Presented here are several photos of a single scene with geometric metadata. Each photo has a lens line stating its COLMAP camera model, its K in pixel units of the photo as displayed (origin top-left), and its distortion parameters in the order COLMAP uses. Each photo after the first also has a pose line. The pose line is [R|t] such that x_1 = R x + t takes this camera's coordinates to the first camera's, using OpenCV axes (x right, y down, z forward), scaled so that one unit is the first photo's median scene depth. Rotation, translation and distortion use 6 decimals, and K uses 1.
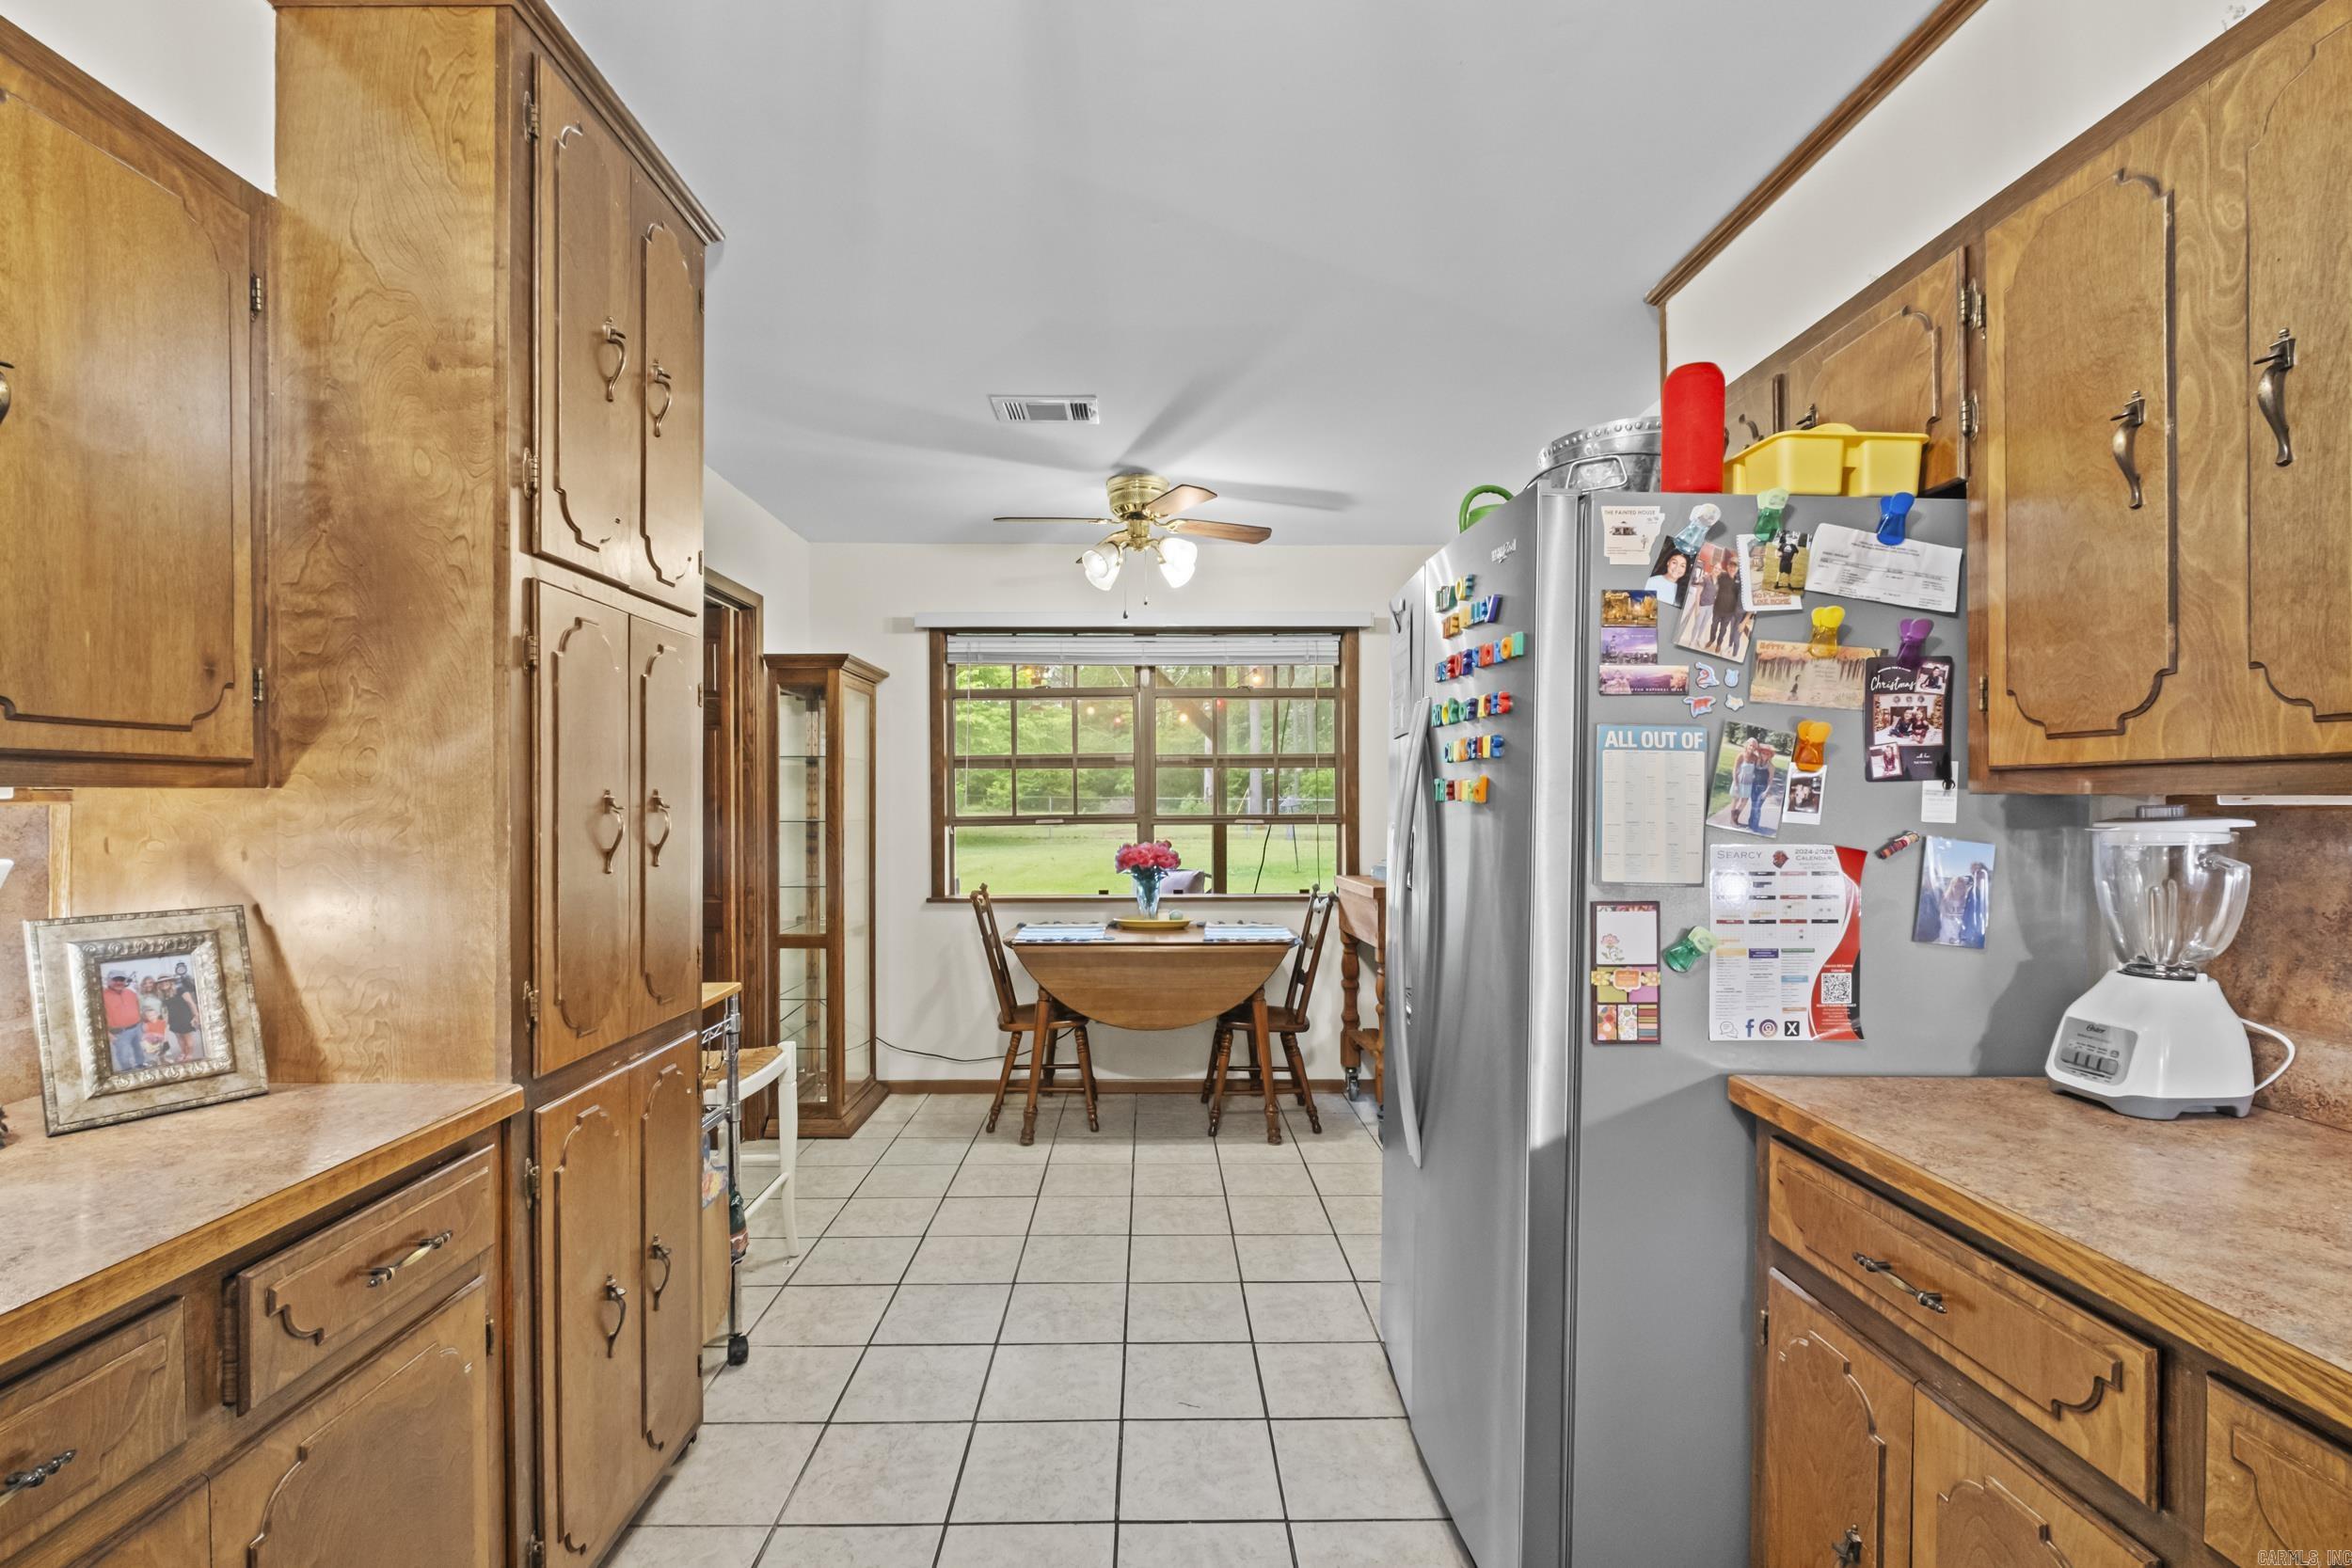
lens RADIAL K [[1055.3, 0, 1174.3], [0, 1055.3, 792.4], [0, 0, 1]] dist [-0.006319, 0.000608]
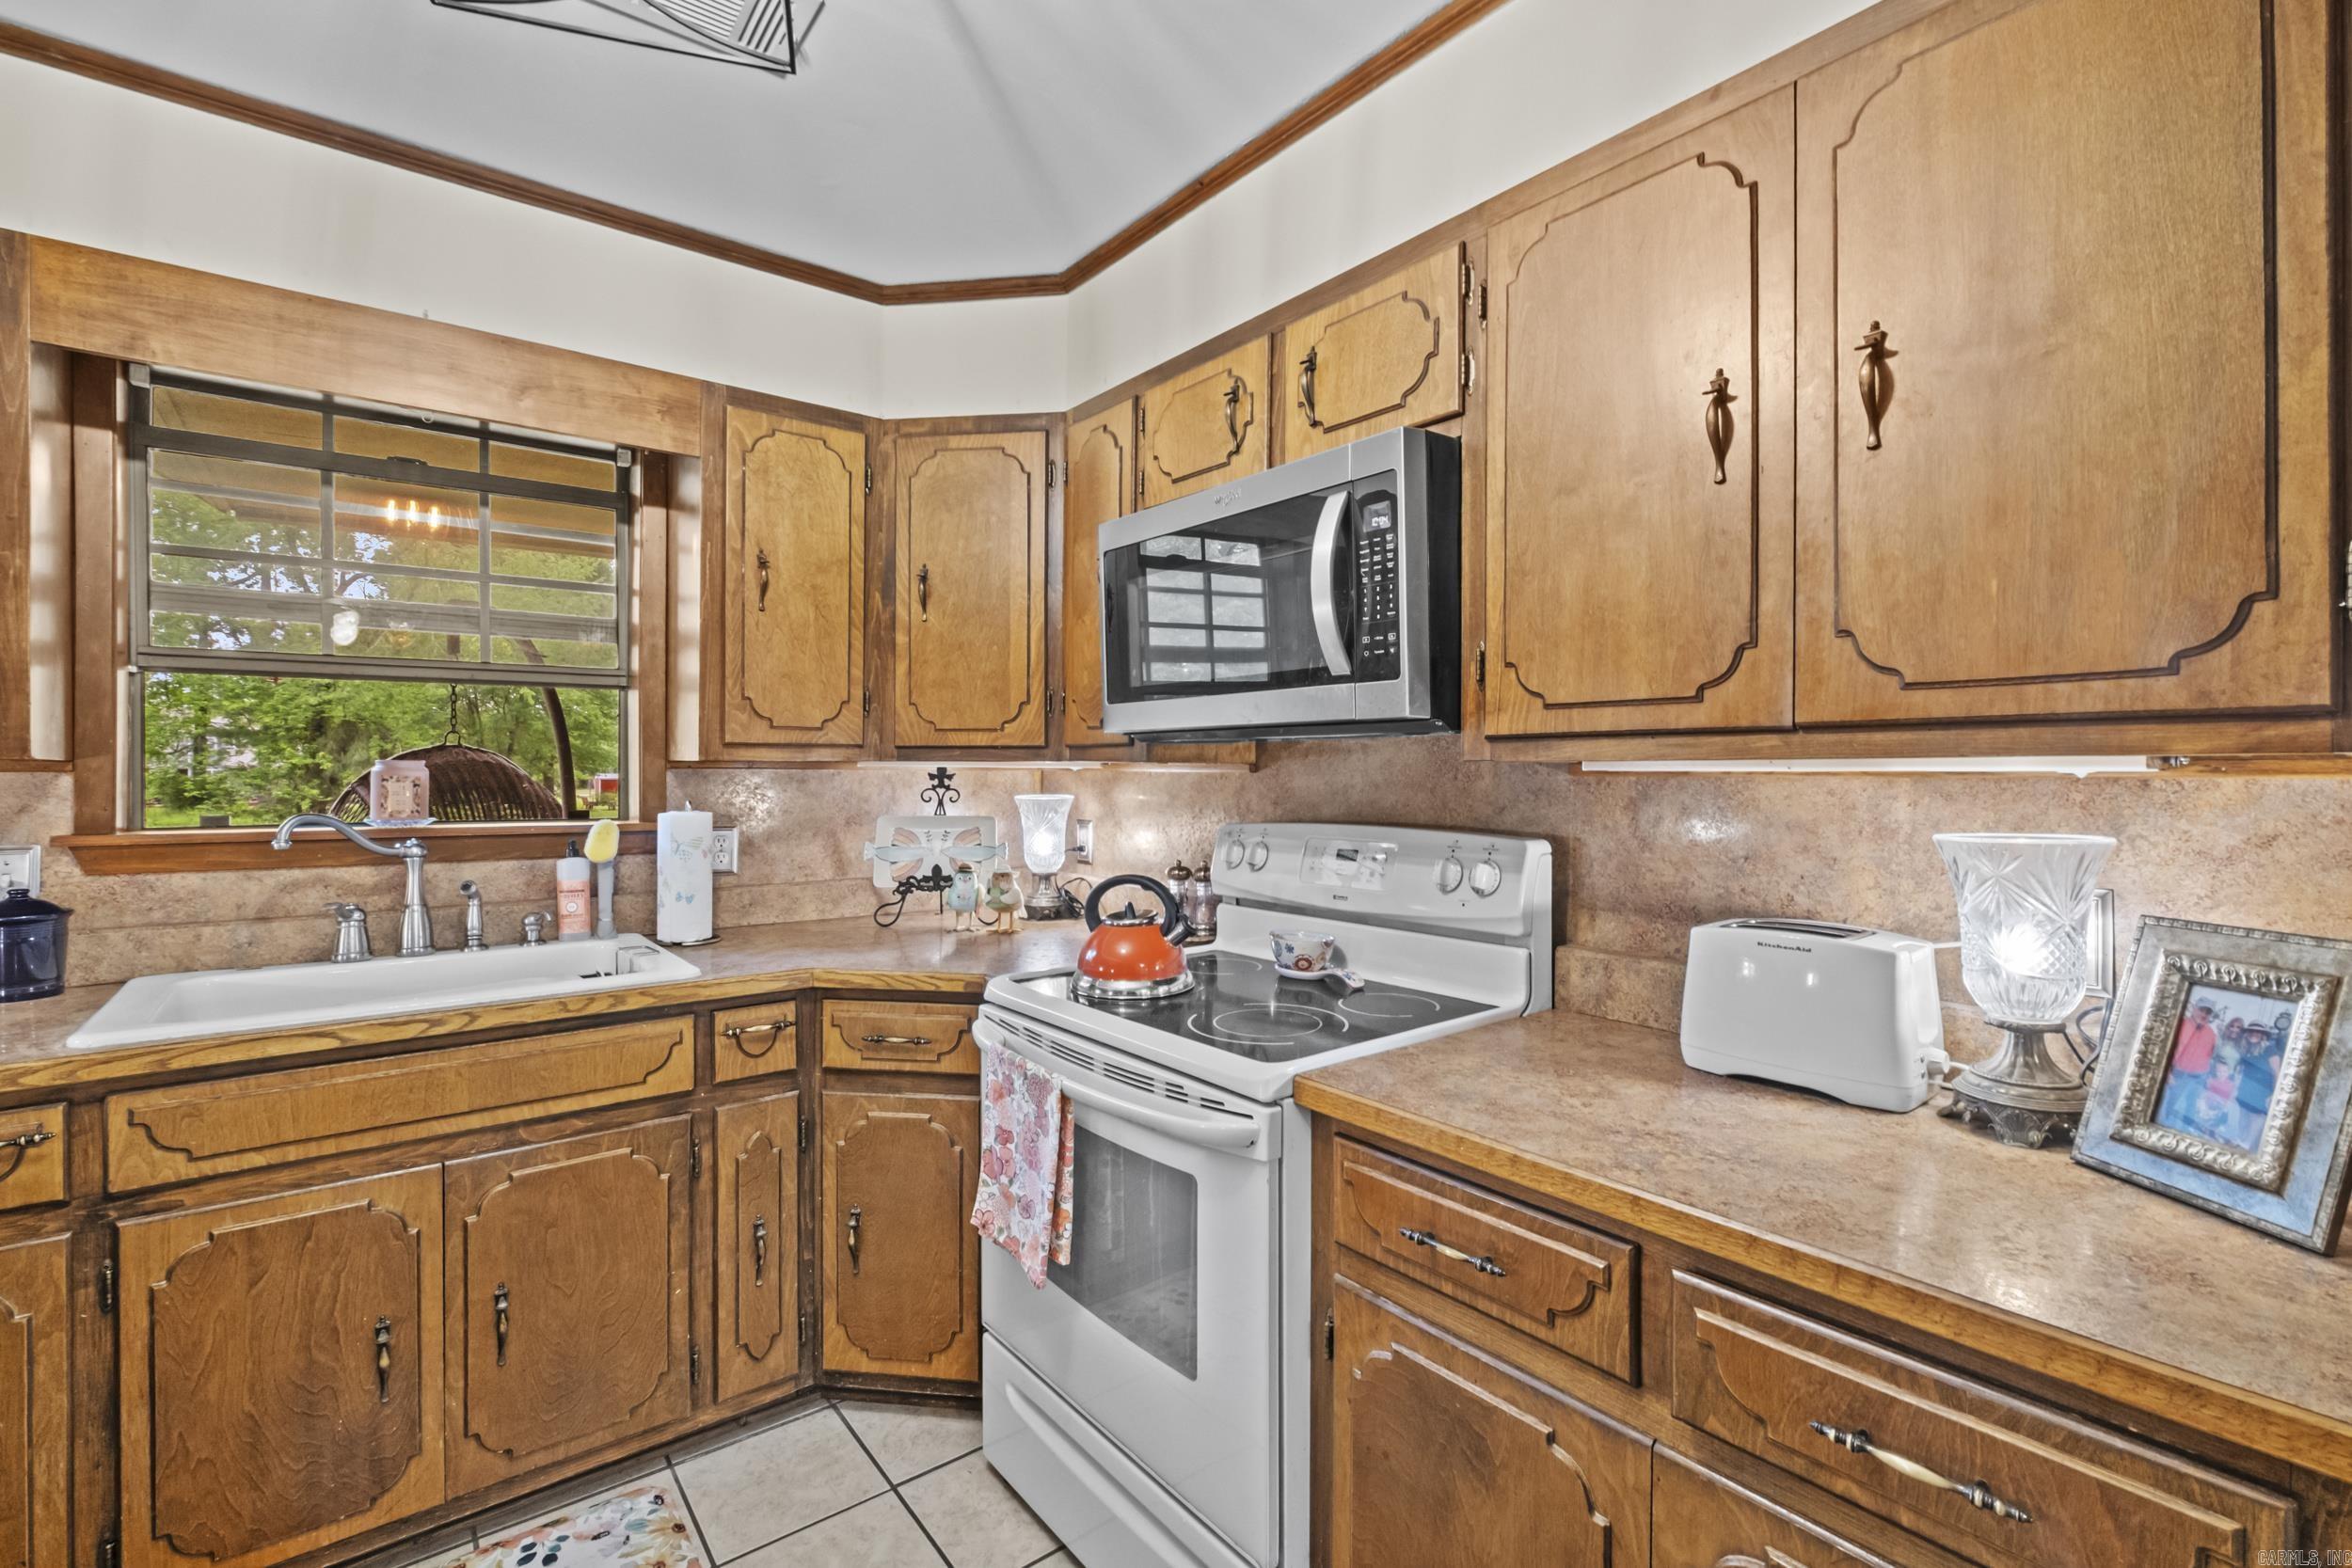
lens RADIAL K [[1055.3, 0, 1182.7], [0, 1055.3, 780.1], [0, 0, 1]] dist [-0.006319, 0.000608]
pose [[-0.800825, -0.000037, -0.598899, 0.029908], [-0.002724, 0.999990, 0.003581, 0.012382], [0.598893, 0.004499, -0.800817, 1.156296]]
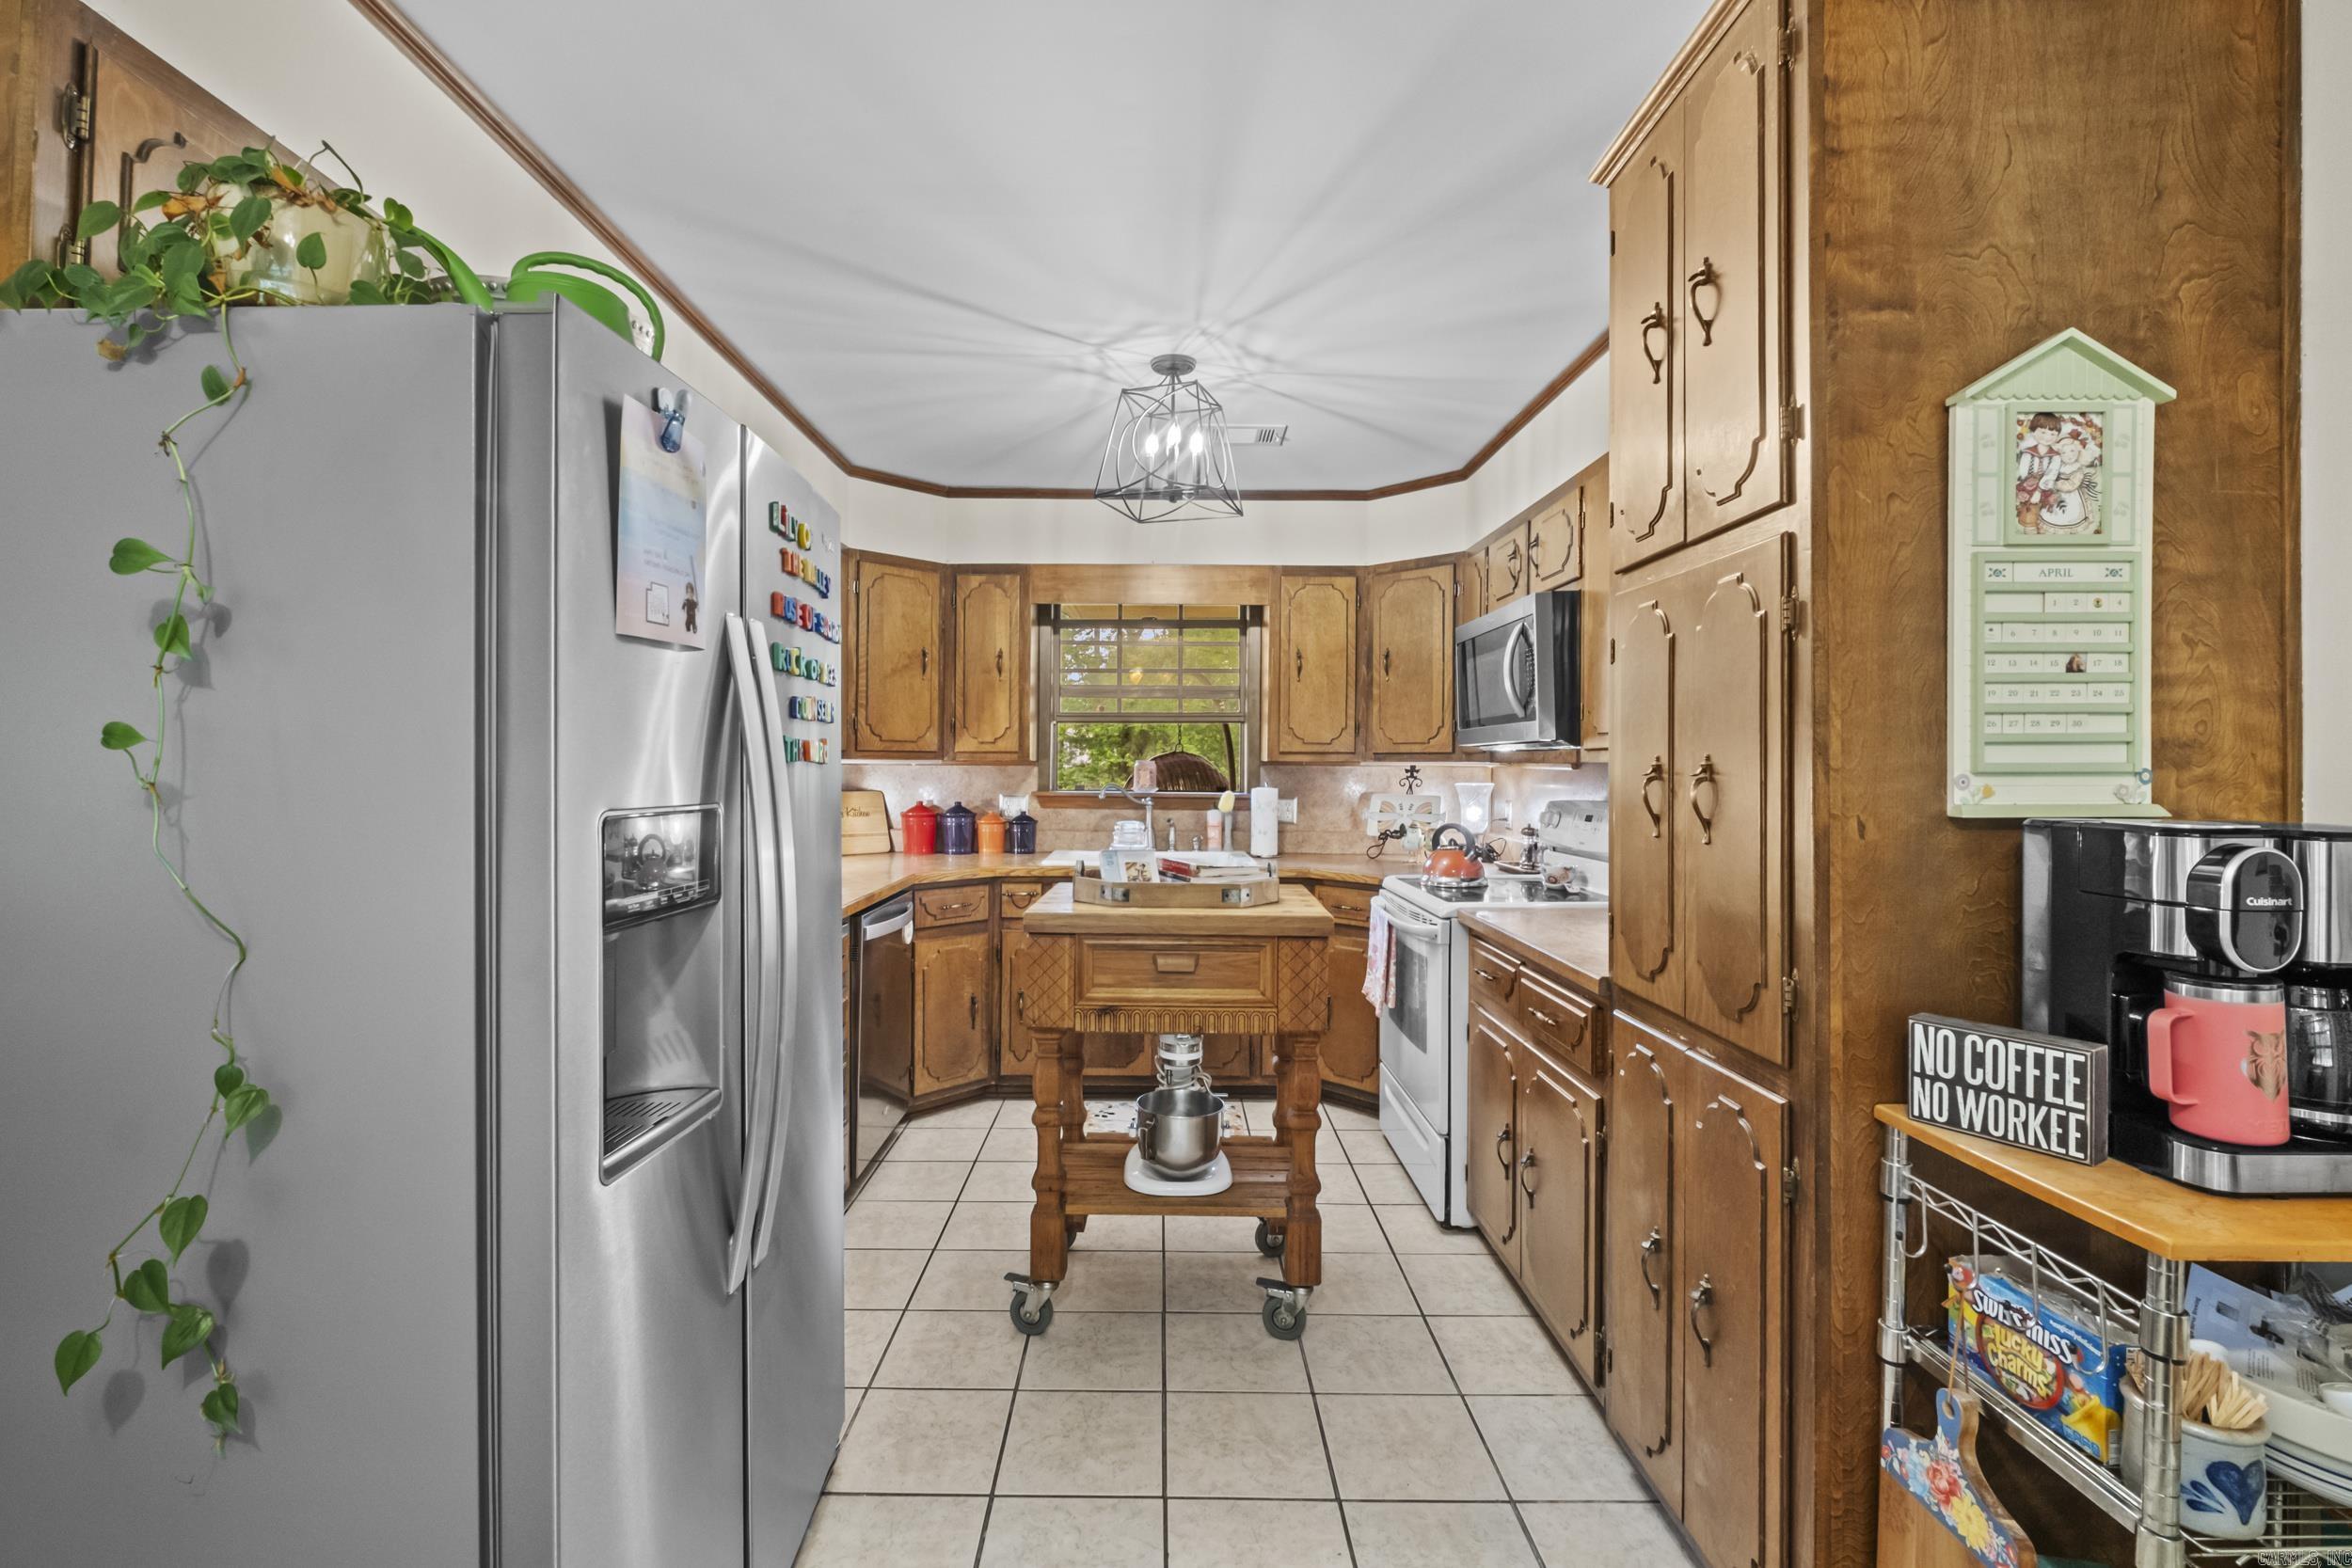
lens RADIAL K [[1055.3, 0, 1166.7], [0, 1055.3, 773.8], [0, 0, 1]] dist [-0.006319, 0.000608]
pose [[-0.999908, -0.010559, 0.008478, -0.089300], [-0.010535, 0.999940, 0.002887, 0.023440], [-0.008508, 0.002798, -0.999960, 2.793992]]
